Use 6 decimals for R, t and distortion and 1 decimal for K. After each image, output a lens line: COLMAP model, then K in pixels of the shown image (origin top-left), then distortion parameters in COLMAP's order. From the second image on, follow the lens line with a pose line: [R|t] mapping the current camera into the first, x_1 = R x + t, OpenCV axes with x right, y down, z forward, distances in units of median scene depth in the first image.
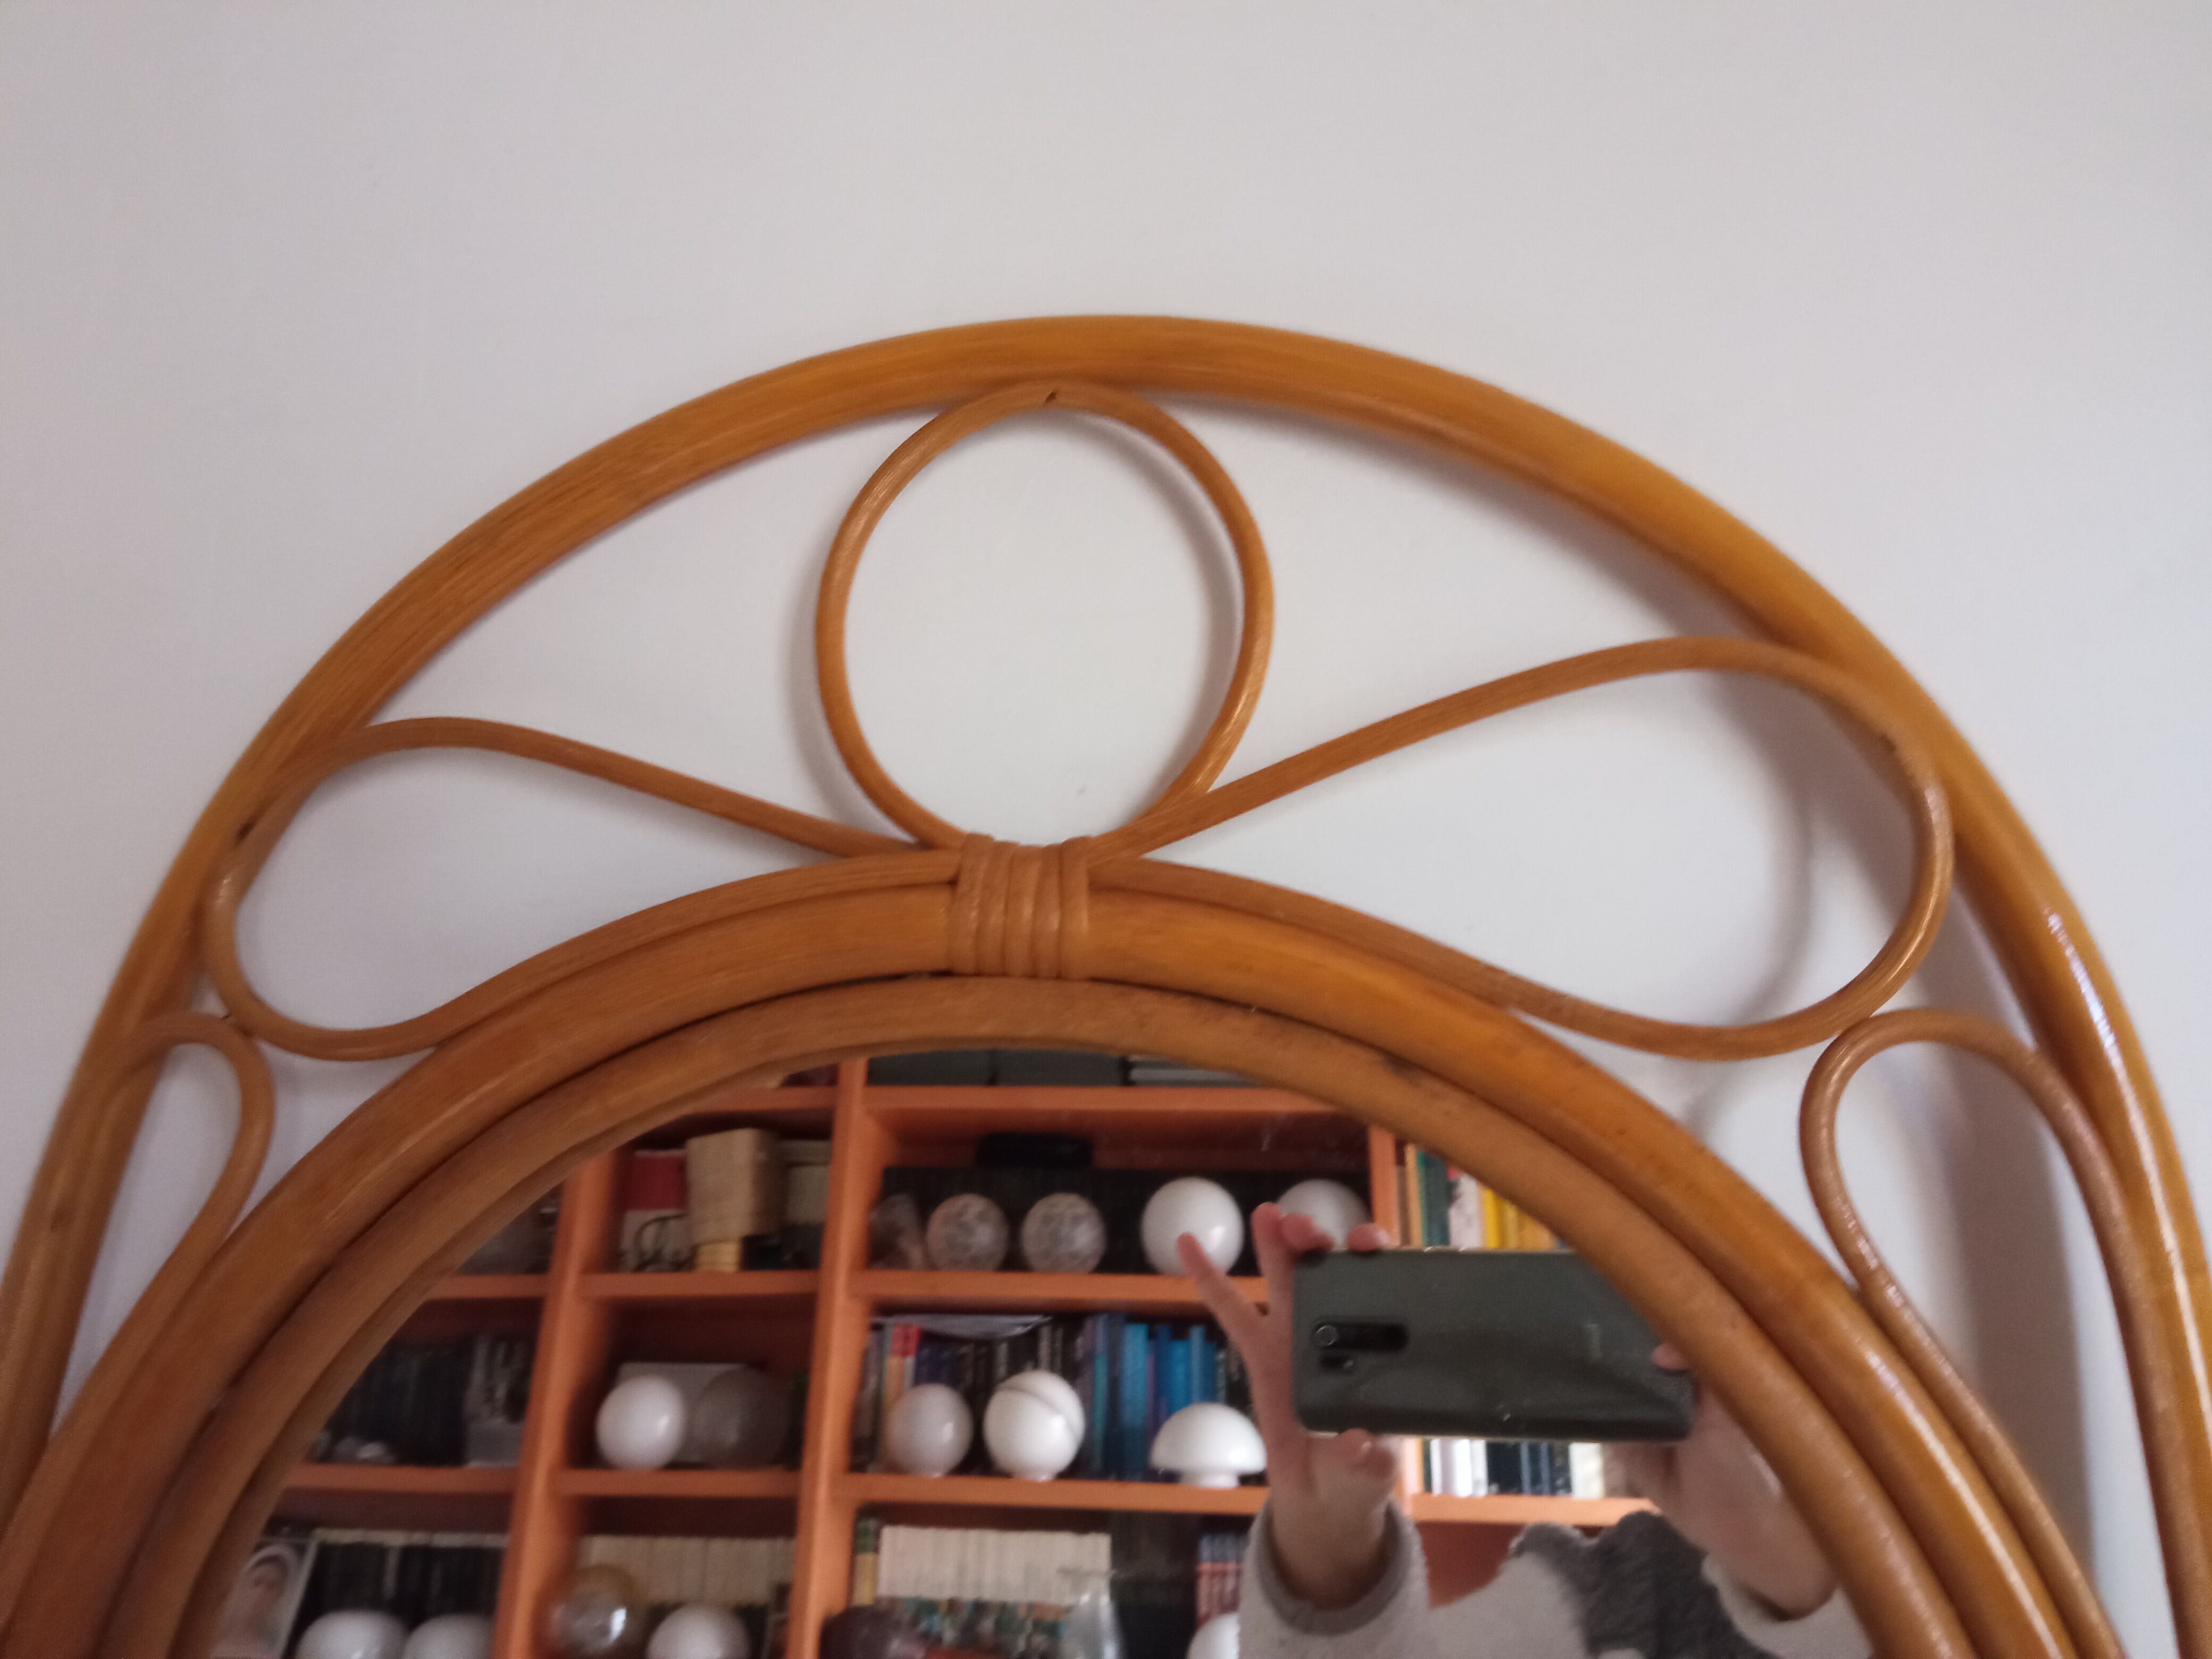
lens RADIAL K [[1736.9, 0, 1106.0], [0, 1736.9, 829.5], [0, 0, 1]] dist [0.090177, -0.153716]
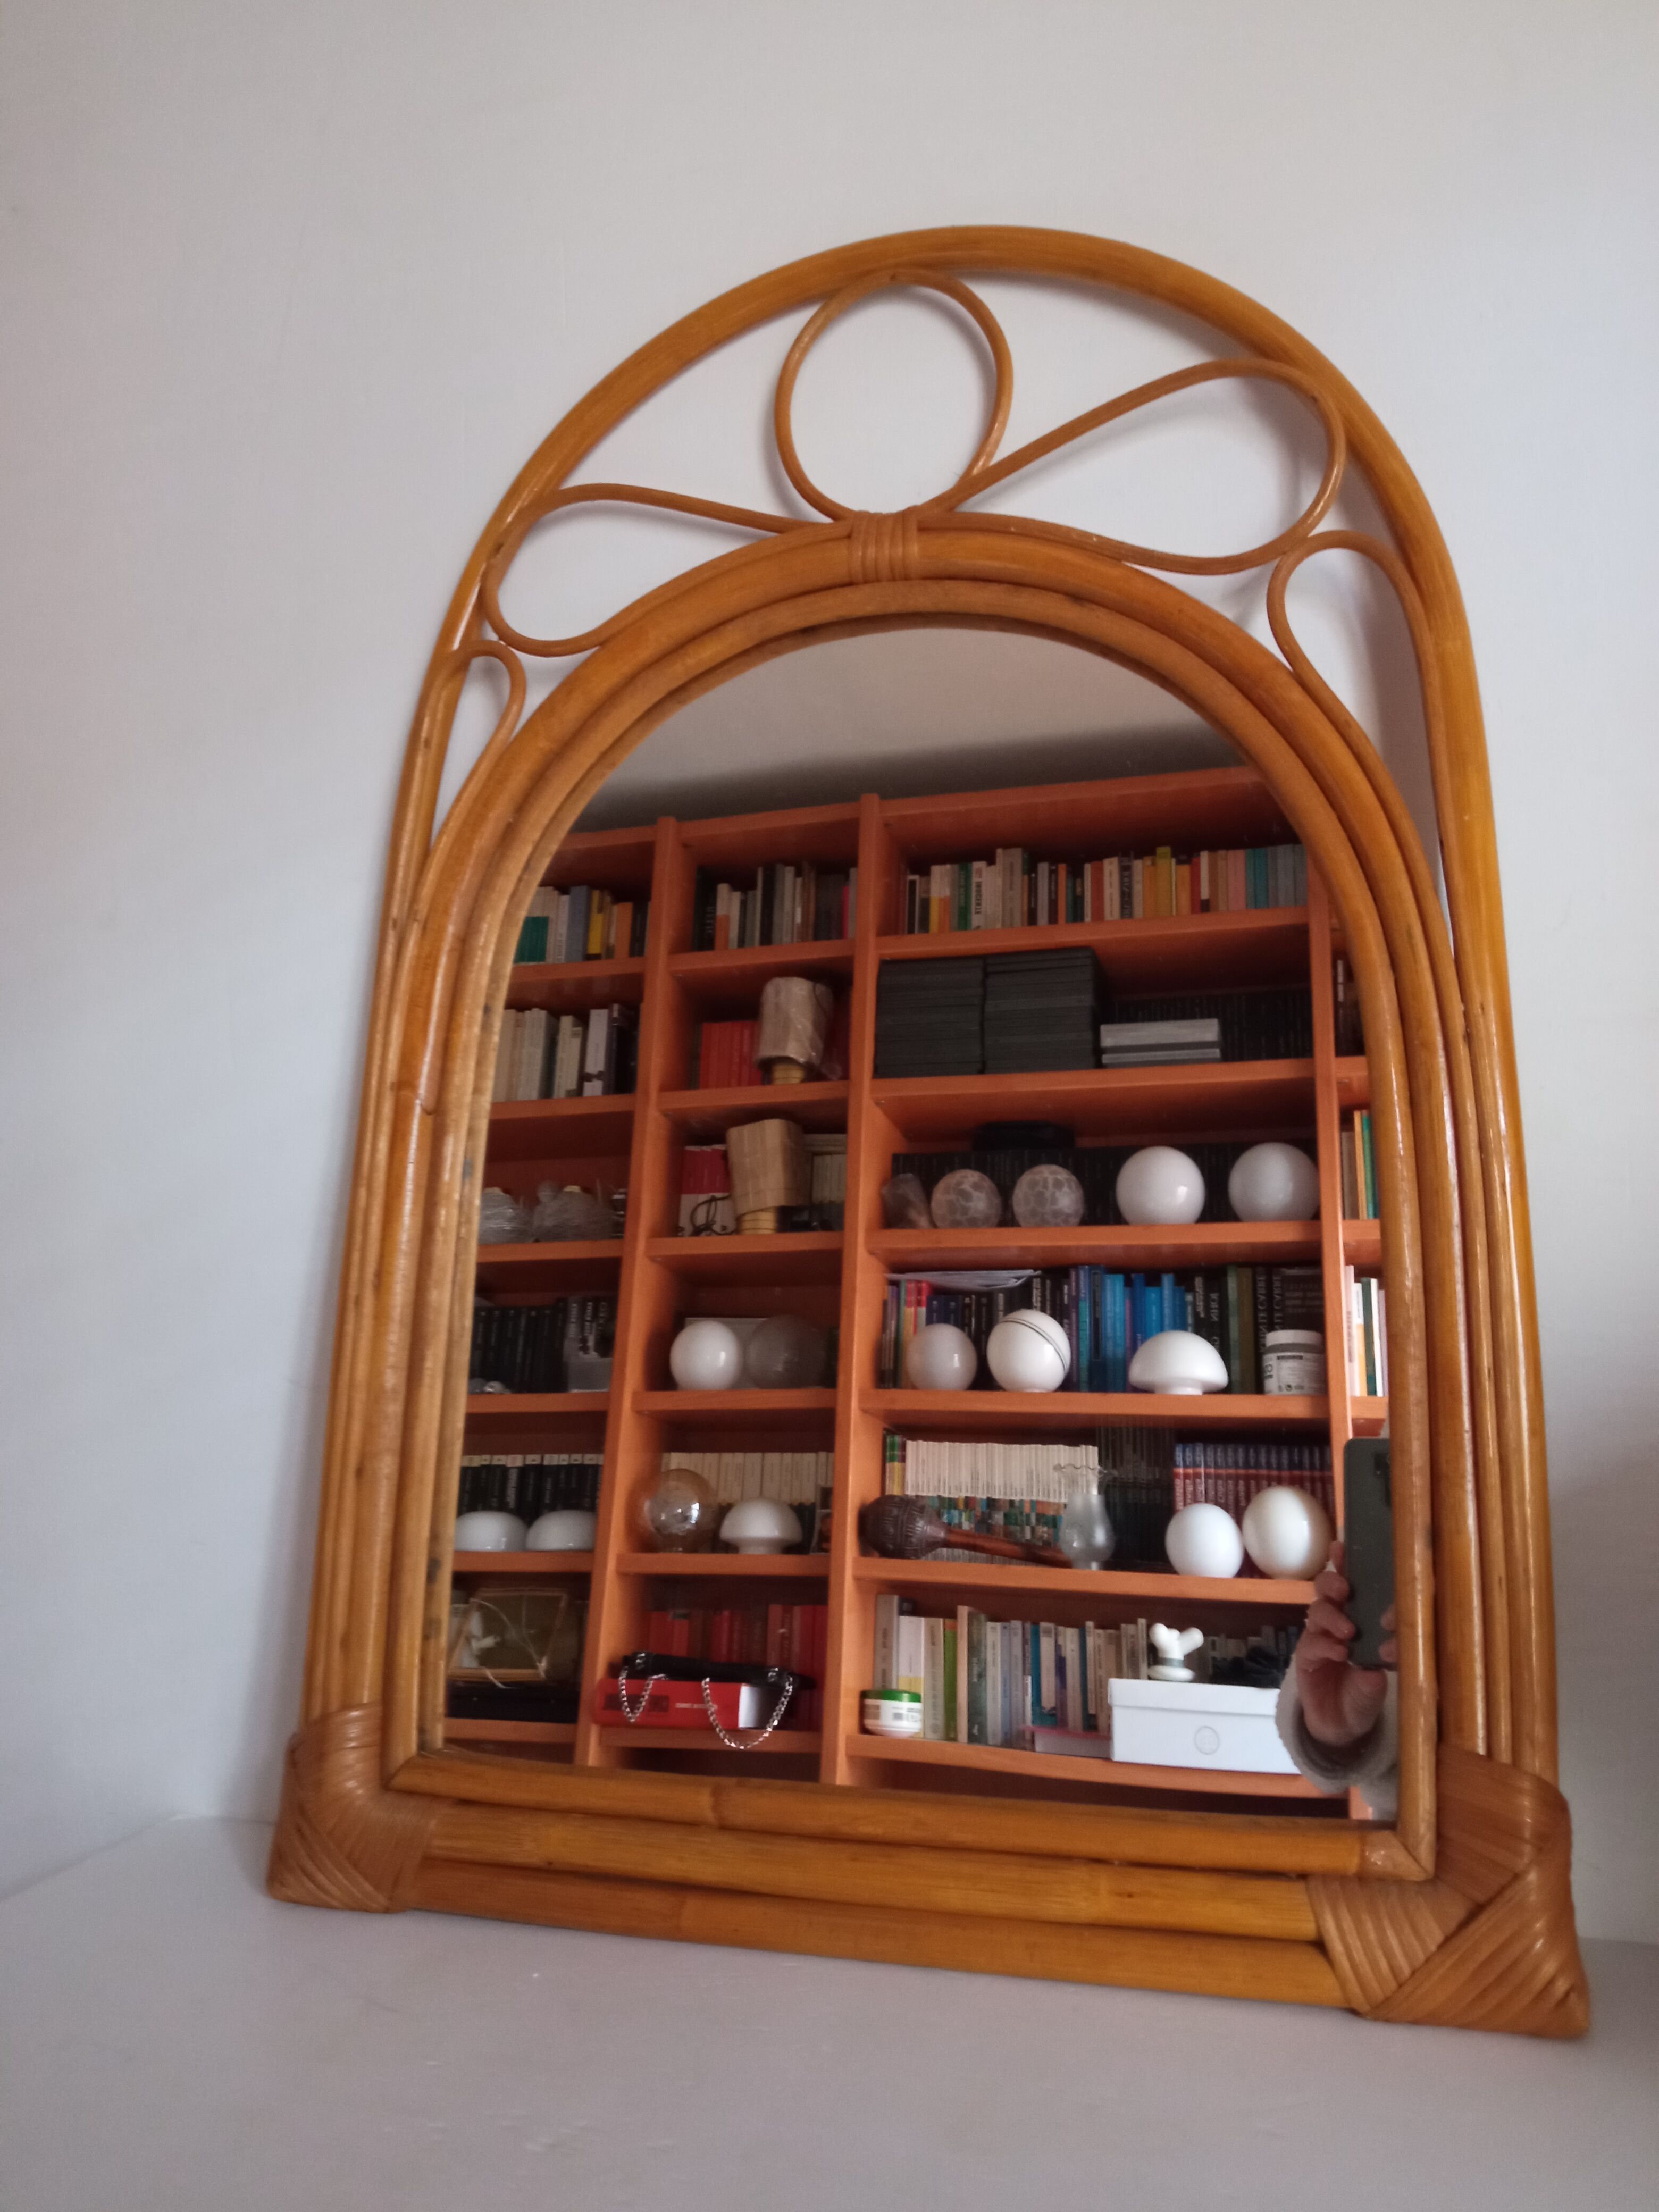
lens RADIAL K [[1736.9, 0, 893.5], [0, 1736.9, 1107.4], [0, 0, 1]] dist [0.090177, -0.153716]
pose [[0.990269, -0.039715, -0.133382, 0.031315], [0.049782, 0.996088, 0.073008, 0.084331], [0.129961, -0.078937, 0.988372, -0.156392]]
